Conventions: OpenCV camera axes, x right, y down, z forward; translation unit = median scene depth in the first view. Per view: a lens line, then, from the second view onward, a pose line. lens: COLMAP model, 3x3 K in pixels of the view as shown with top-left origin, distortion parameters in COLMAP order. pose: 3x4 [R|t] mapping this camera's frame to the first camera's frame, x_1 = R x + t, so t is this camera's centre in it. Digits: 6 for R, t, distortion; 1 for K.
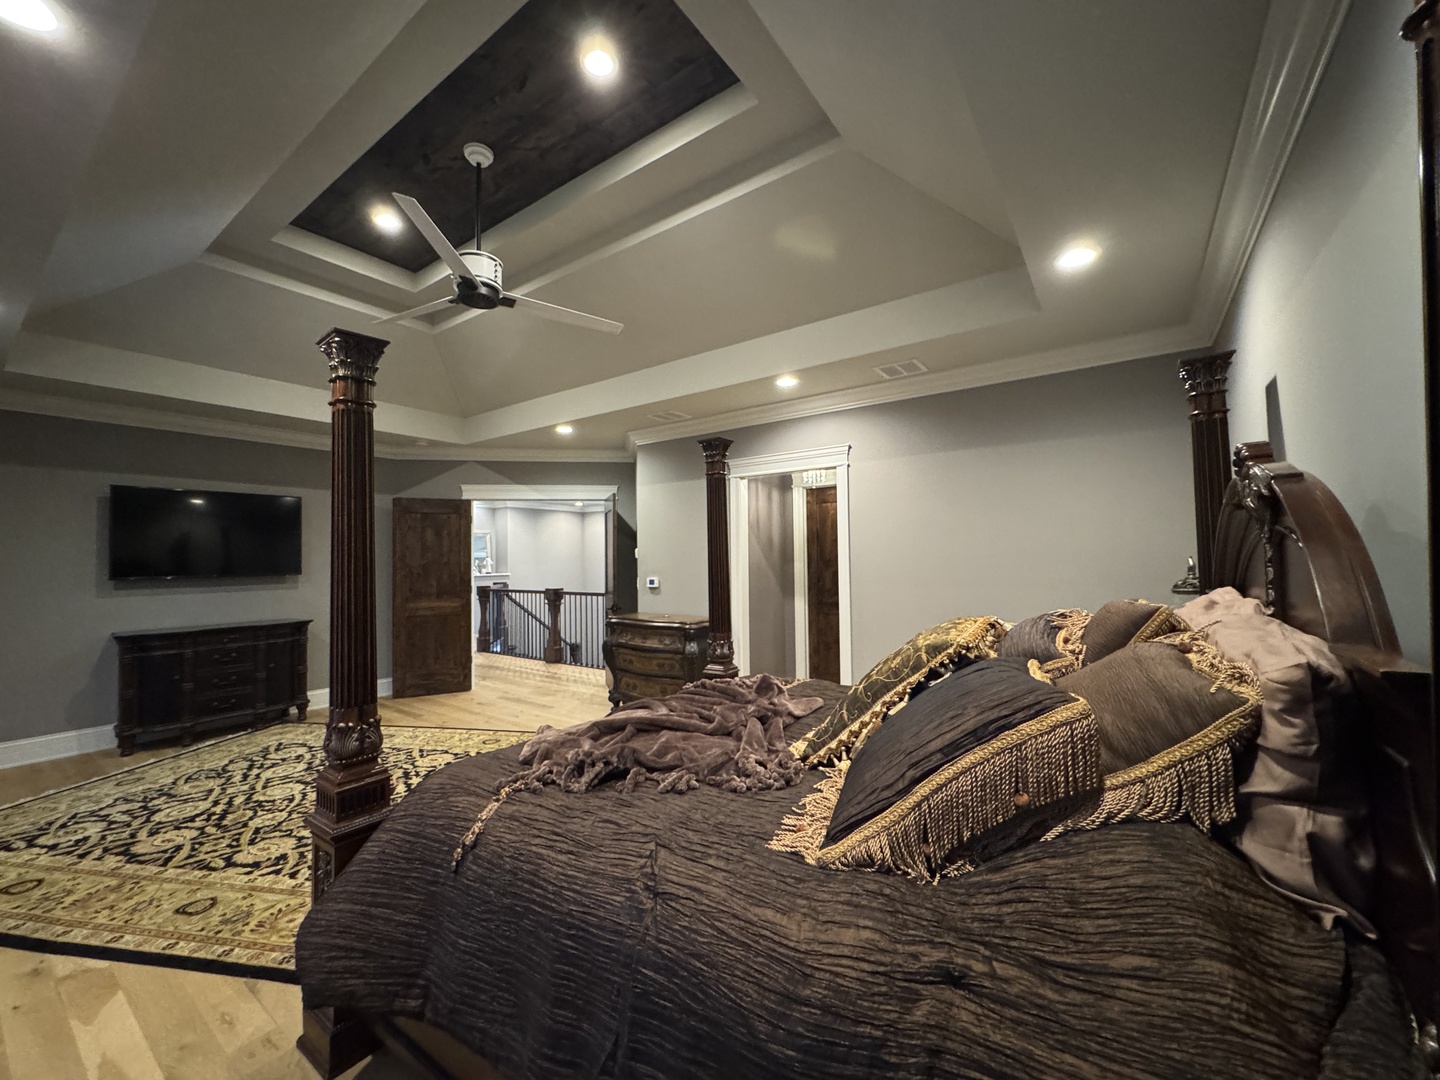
lens RADIAL K [[577.2, 0, 719.4], [0, 577.2, 539.6], [0, 0, 1]] dist [-0.004982, 0.000892]
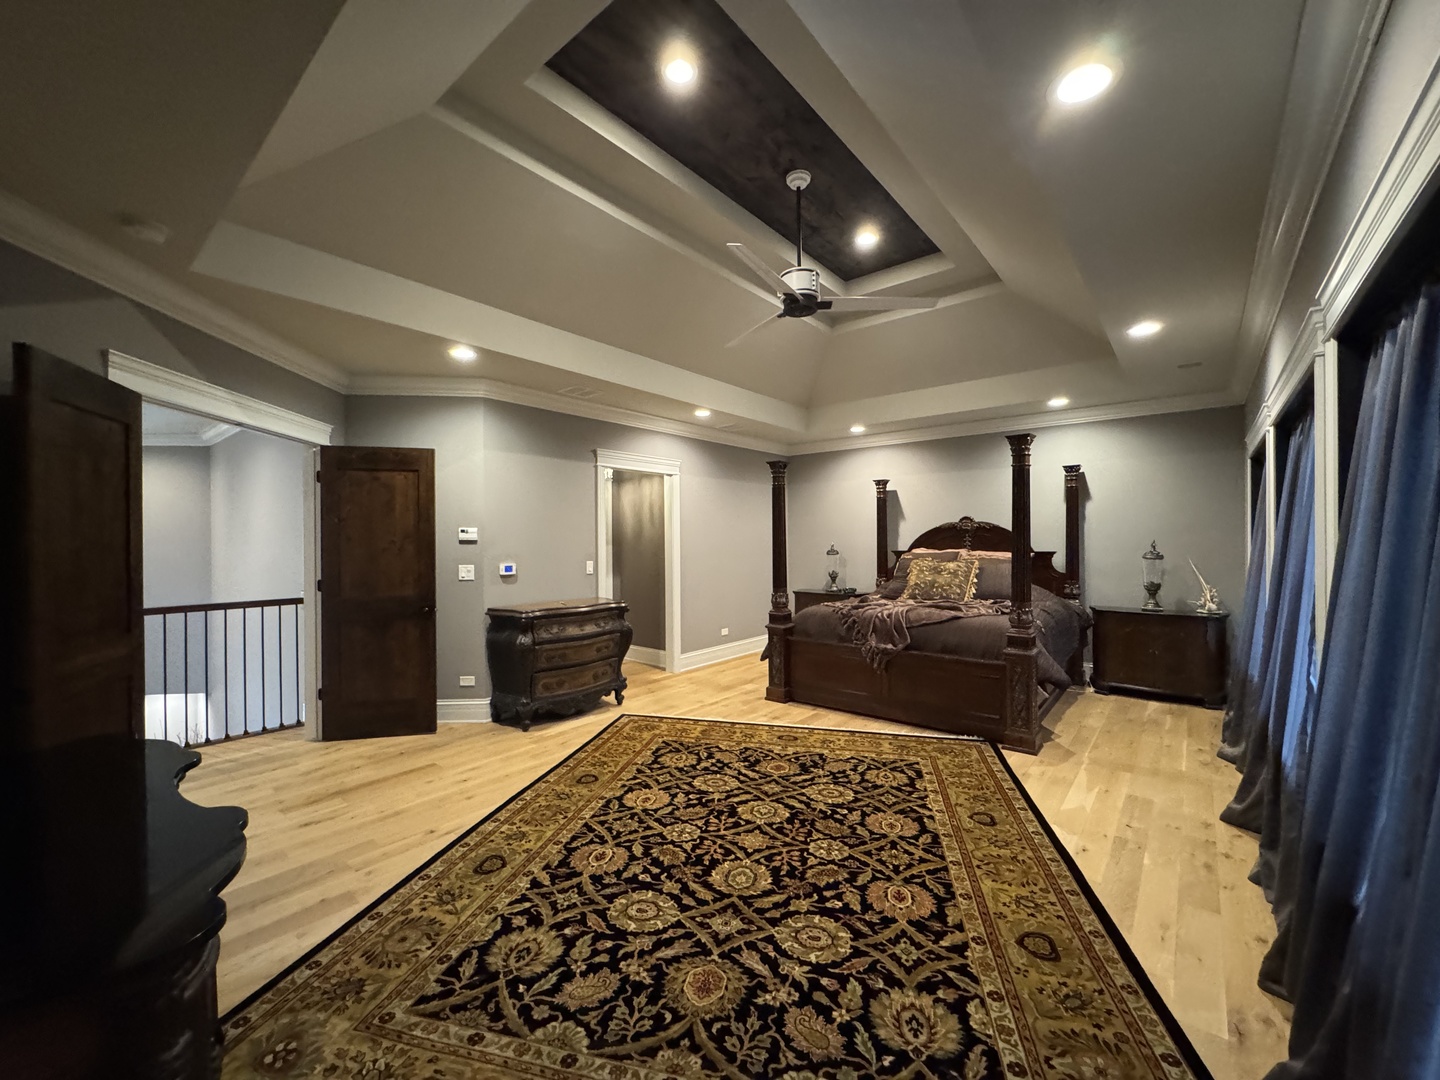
lens RADIAL K [[577.2, 0, 720.2], [0, 577.2, 538.5], [0, 0, 1]] dist [-0.004982, 0.000892]
pose [[0.069878, 0.017618, 0.997400, -1.562474], [-0.026210, 0.999531, -0.015819, 0.058823], [-0.997211, -0.025037, 0.070307, 1.067701]]
